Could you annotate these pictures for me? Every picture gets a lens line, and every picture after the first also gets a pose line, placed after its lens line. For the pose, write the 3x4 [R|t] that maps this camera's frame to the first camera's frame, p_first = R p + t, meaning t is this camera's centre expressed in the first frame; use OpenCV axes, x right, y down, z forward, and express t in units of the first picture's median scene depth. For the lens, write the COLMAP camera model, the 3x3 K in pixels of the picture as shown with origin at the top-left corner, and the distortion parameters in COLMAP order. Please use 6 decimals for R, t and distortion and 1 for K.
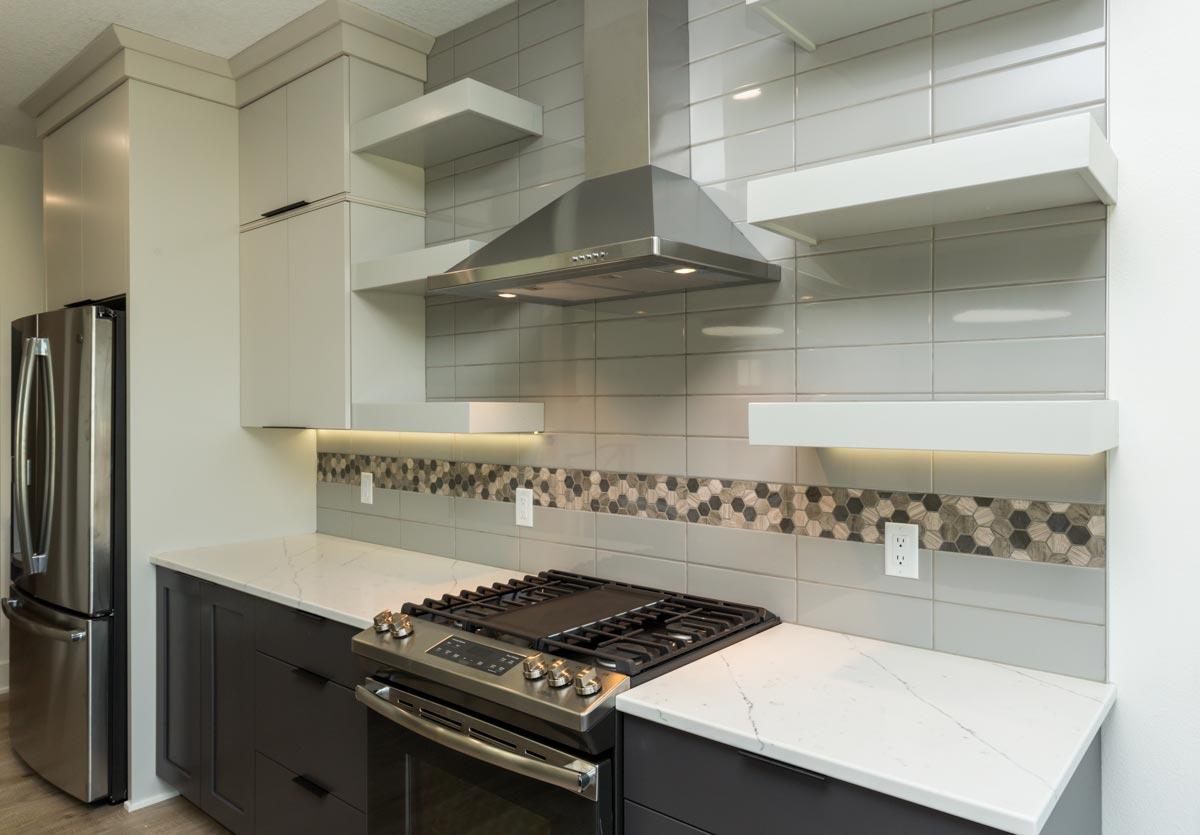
lens RADIAL K [[772.1, 0, 582.2], [0, 772.1, 408.1], [0, 0, 1]] dist [0.001555, -0.000356]
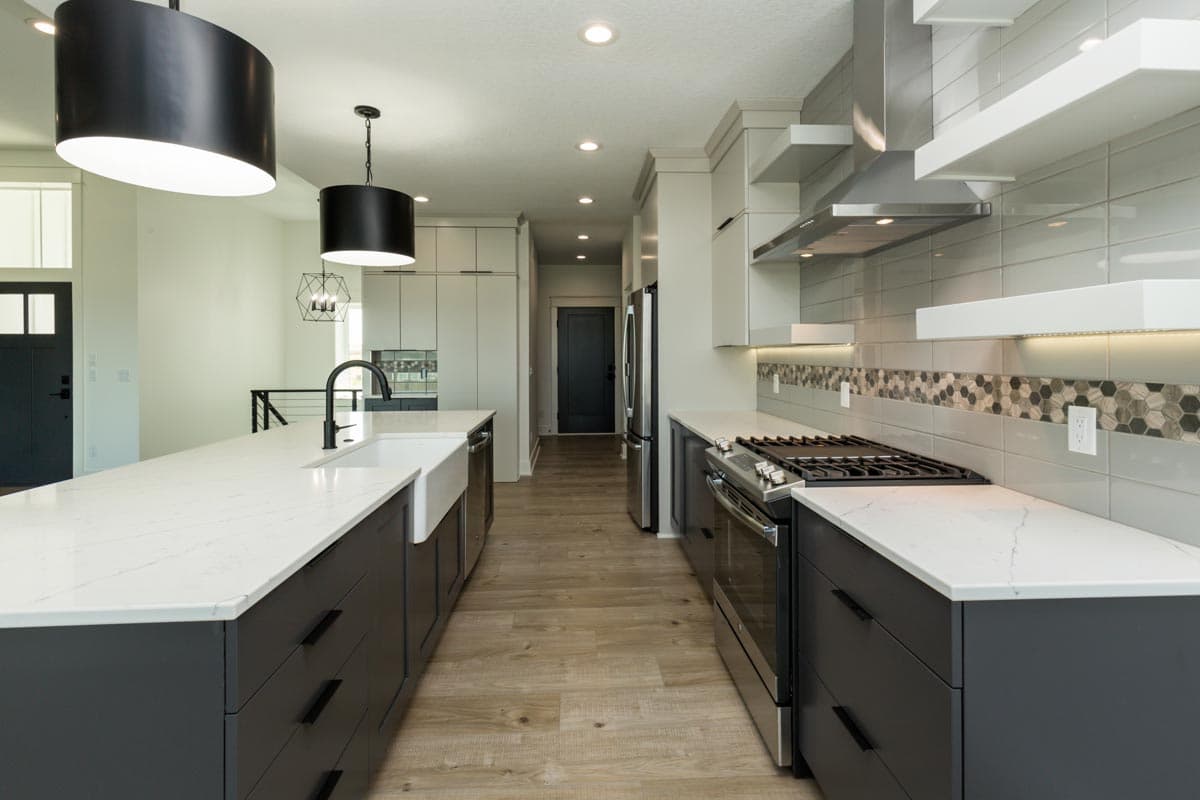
lens RADIAL K [[517.2, 0, 621.6], [0, 517.2, 353.0], [0, 0, 1]] dist [-0.003298, -0.000436]
pose [[0.710226, -0.001506, -0.703972, 0.364420], [0.000864, 0.999999, -0.001268, 0.054007], [0.703973, 0.000292, 0.710226, -0.024588]]
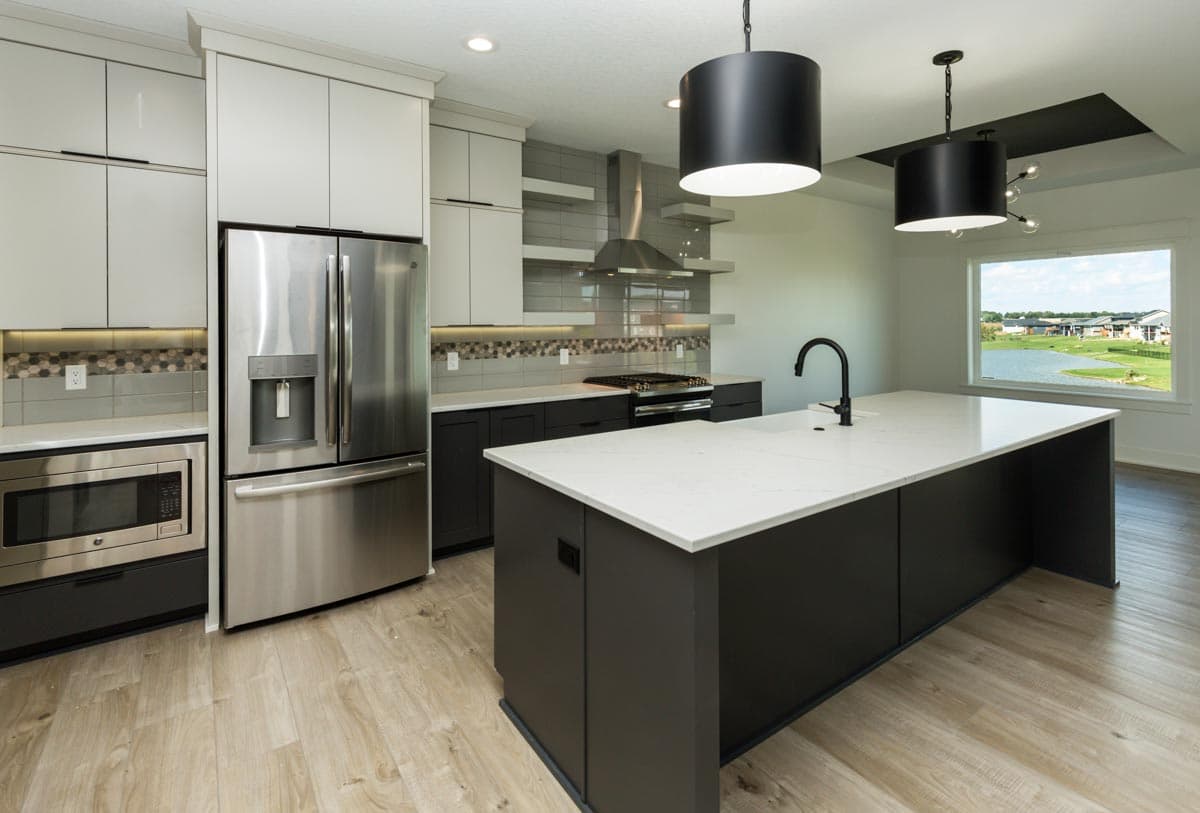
lens RADIAL K [[588.0, 0, 645.8], [0, 588.0, 321.9], [0, 0, 1]] dist [0.012818, -0.000657]
pose [[0.215842, 0.001103, 0.976428, -2.037083], [0.006485, 0.999976, -0.002563, 0.028956], [-0.976407, 0.006886, 0.215830, 0.397209]]
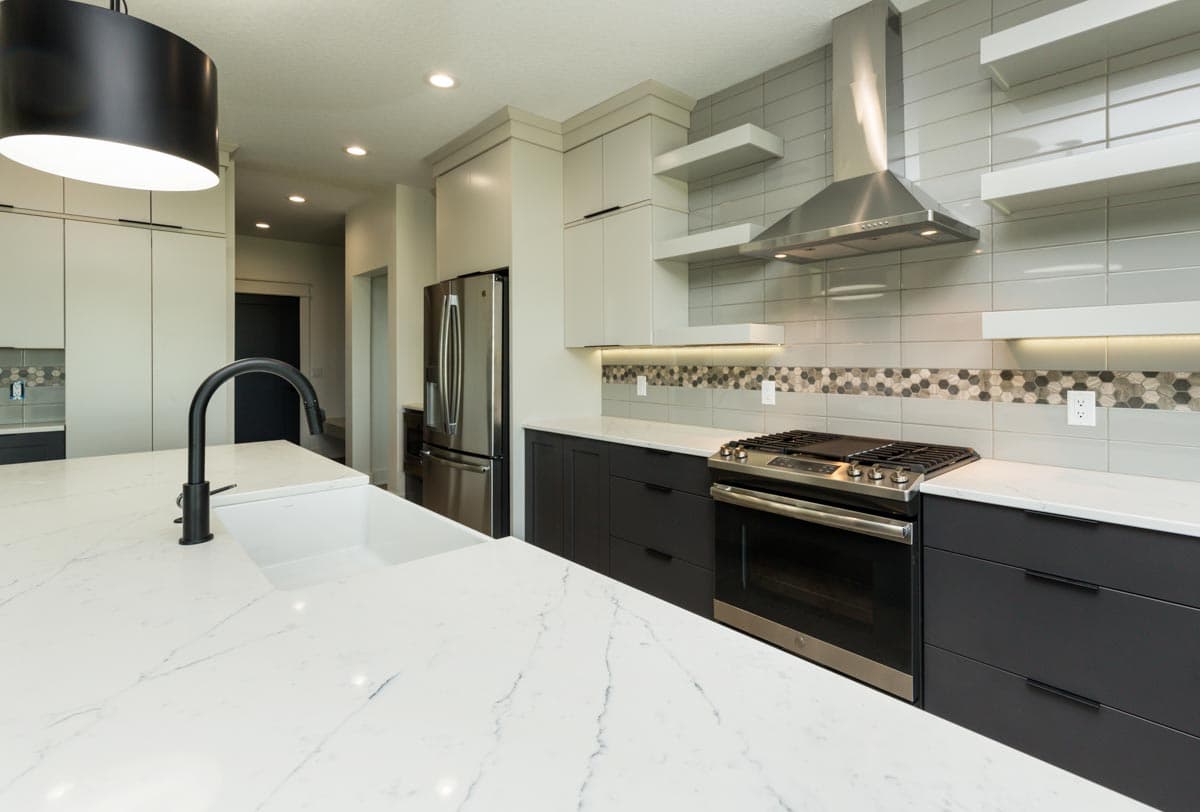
lens RADIAL K [[540.5, 0, 582.9], [0, 540.5, 357.8], [0, 0, 1]] dist [-0.000484, -0.000084]
pose [[0.989366, -0.000519, -0.145446, -0.325367], [0.000231, 0.999998, -0.001996, 0.066083], [0.145447, 0.001941, 0.989364, -0.169095]]
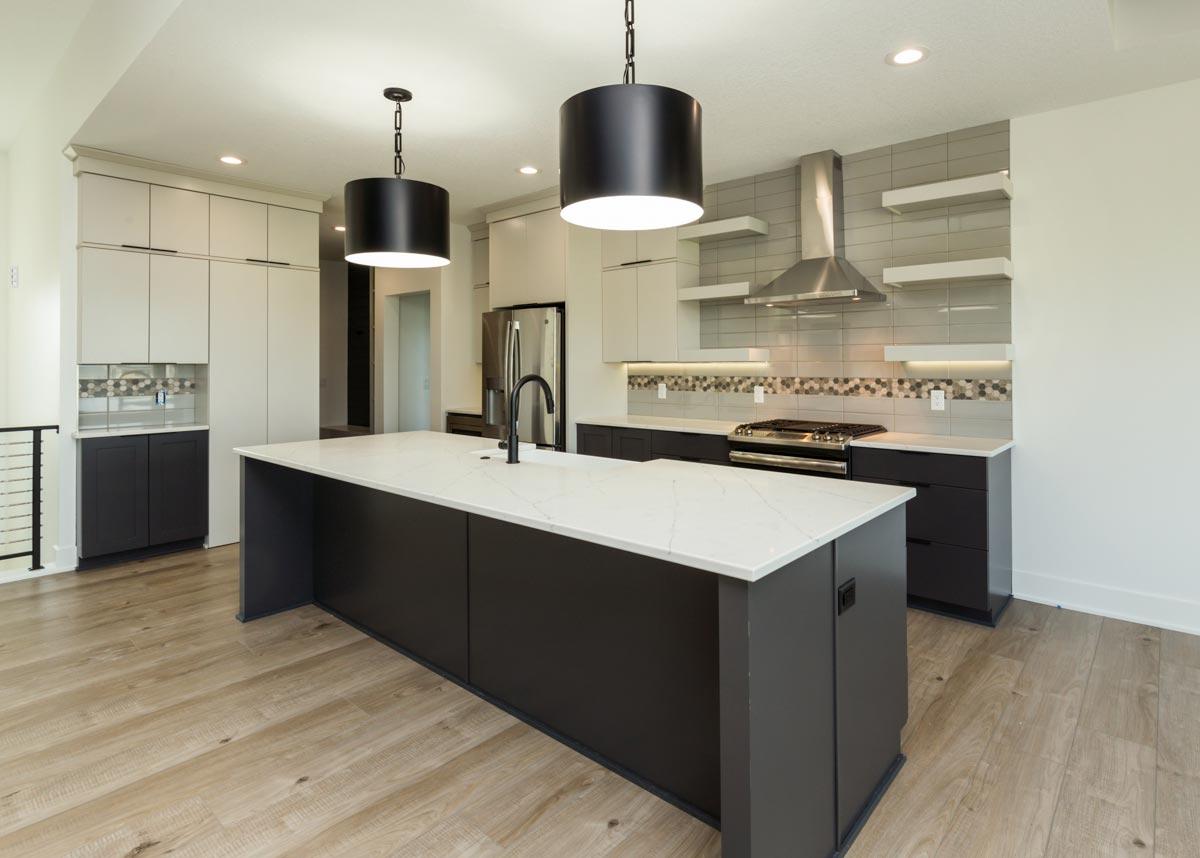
lens RADIAL K [[620.7, 0, 585.1], [0, 620.7, 352.3], [0, 0, 1]] dist [0.001198, 0.005786]
pose [[0.999514, -0.002416, -0.031067, -0.600912], [0.001787, 0.999793, -0.020278, 0.043266], [0.031109, 0.020213, 0.999312, -0.976004]]
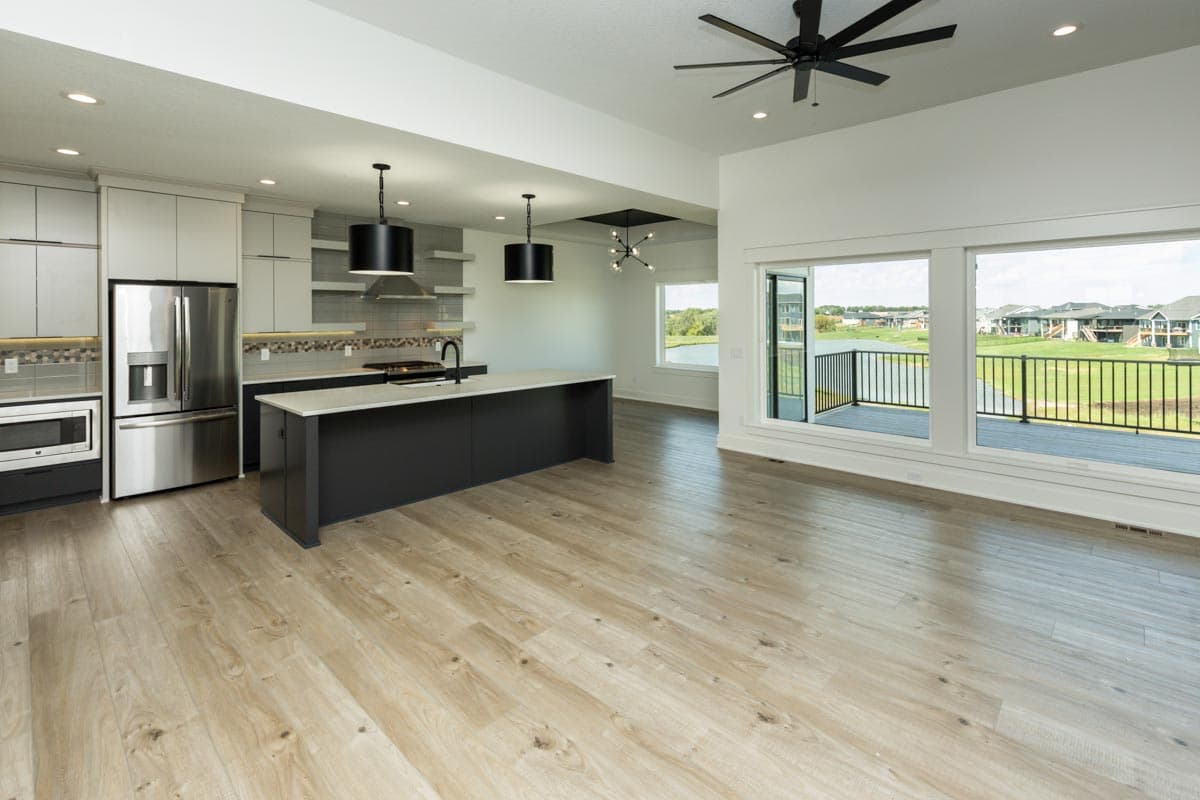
lens RADIAL K [[554.5, 0, 620.6], [0, 554.5, 319.8], [0, 0, 1]] dist [0.009500, -0.002331]
pose [[0.049105, -0.009624, 0.998747, -3.042441], [0.001265, 0.999953, 0.009574, -0.052614], [-0.998793, 0.000794, 0.049115, -0.513676]]
